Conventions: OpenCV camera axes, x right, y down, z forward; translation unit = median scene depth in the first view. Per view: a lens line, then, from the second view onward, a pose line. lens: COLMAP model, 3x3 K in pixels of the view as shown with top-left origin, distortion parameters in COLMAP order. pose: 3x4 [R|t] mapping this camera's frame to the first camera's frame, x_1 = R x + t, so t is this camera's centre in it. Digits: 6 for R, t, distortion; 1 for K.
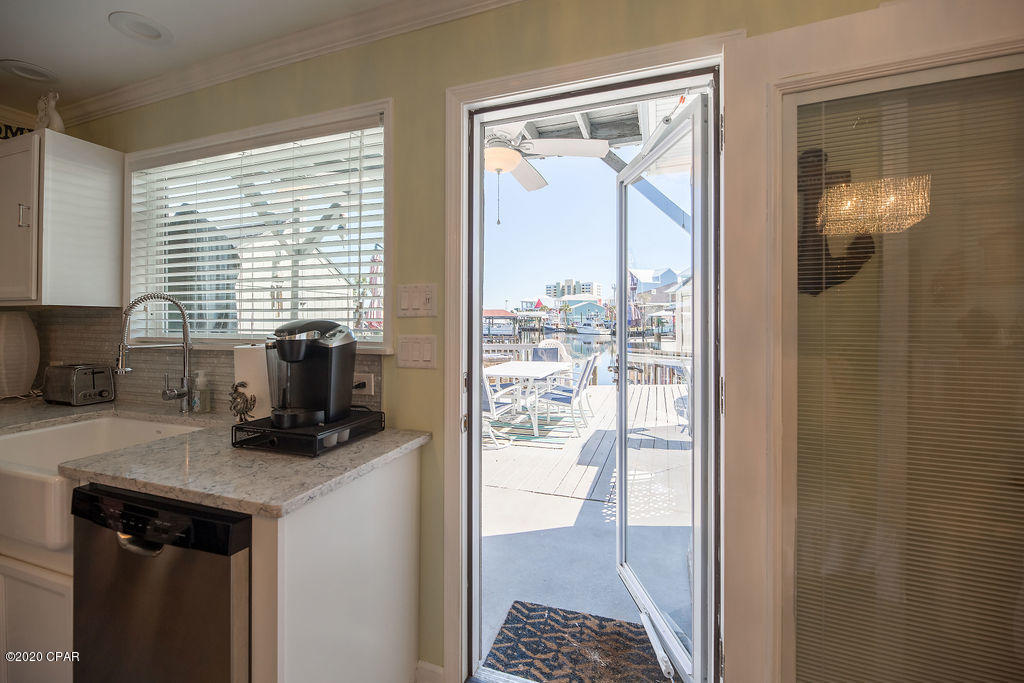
lens RADIAL K [[422.7, 0, 506.8], [0, 422.7, 317.0], [0, 0, 1]] dist [-0.002052, -0.000551]
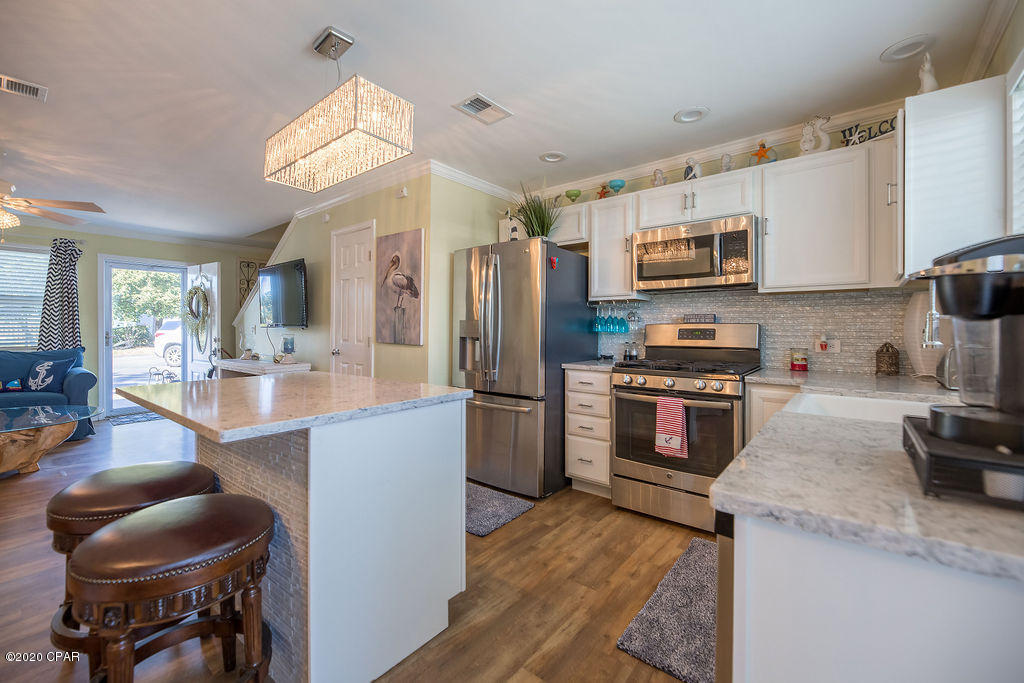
lens RADIAL K [[421.6, 0, 511.8], [0, 421.6, 325.4], [0, 0, 1]] dist [-0.000917, -0.000698]
pose [[-0.333717, -0.006935, -0.942648, 0.146541], [0.005683, 0.999940, -0.009368, 0.097635], [0.942656, -0.008483, -0.333658, 0.524680]]
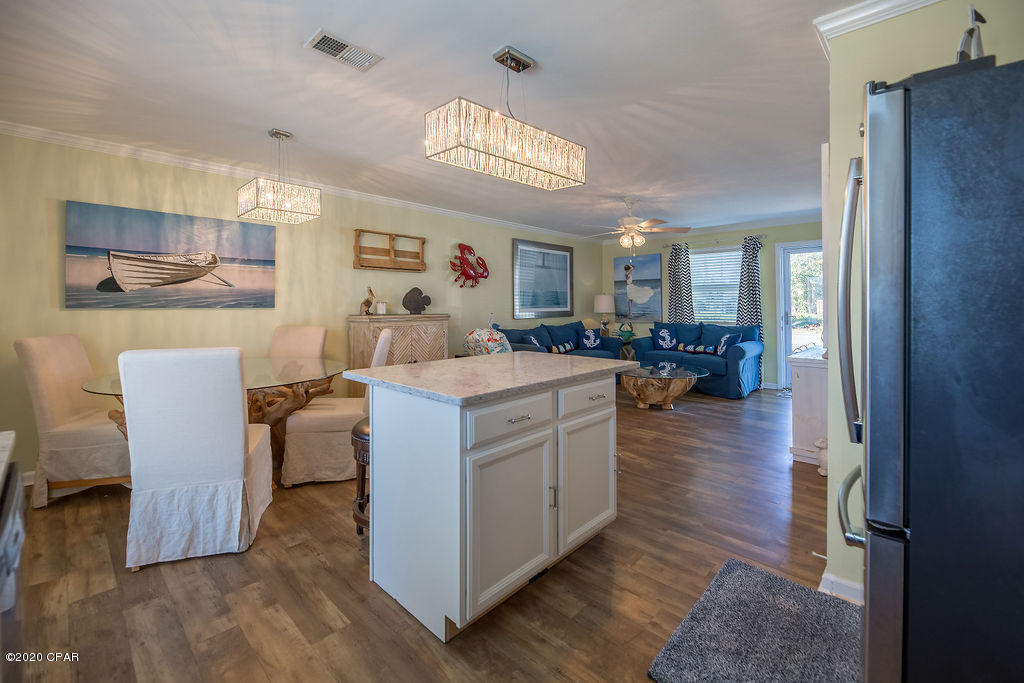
lens RADIAL K [[432.4, 0, 515.8], [0, 432.4, 302.0], [0, 0, 1]] dist [-0.002853, 0.000112]
pose [[-0.914714, 0.001265, 0.404101, -1.325102], [-0.002896, 0.999949, -0.009687, 0.053879], [-0.404092, -0.010031, -0.914663, 0.871931]]
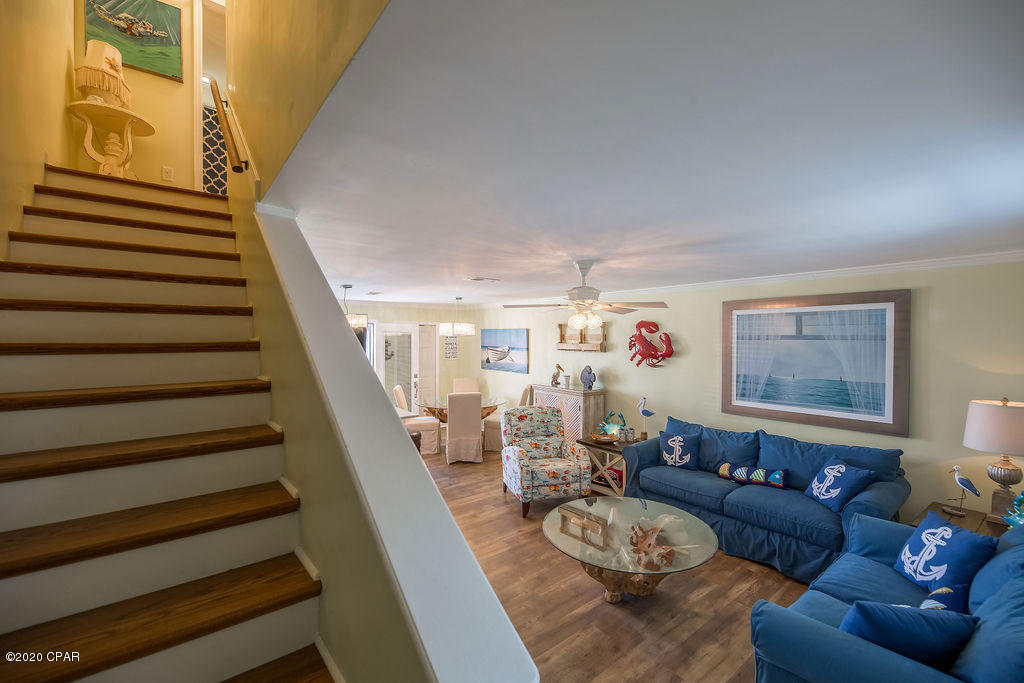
lens RADIAL K [[425.5, 0, 514.0], [0, 425.5, 344.2], [0, 0, 1]] dist [0.001496, 0.000740]
pose [[0.530289, -0.014392, 0.847695, -2.863440], [-0.007404, 0.999739, 0.021606, -0.342336], [-0.847785, -0.017734, 0.530044, -3.138444]]
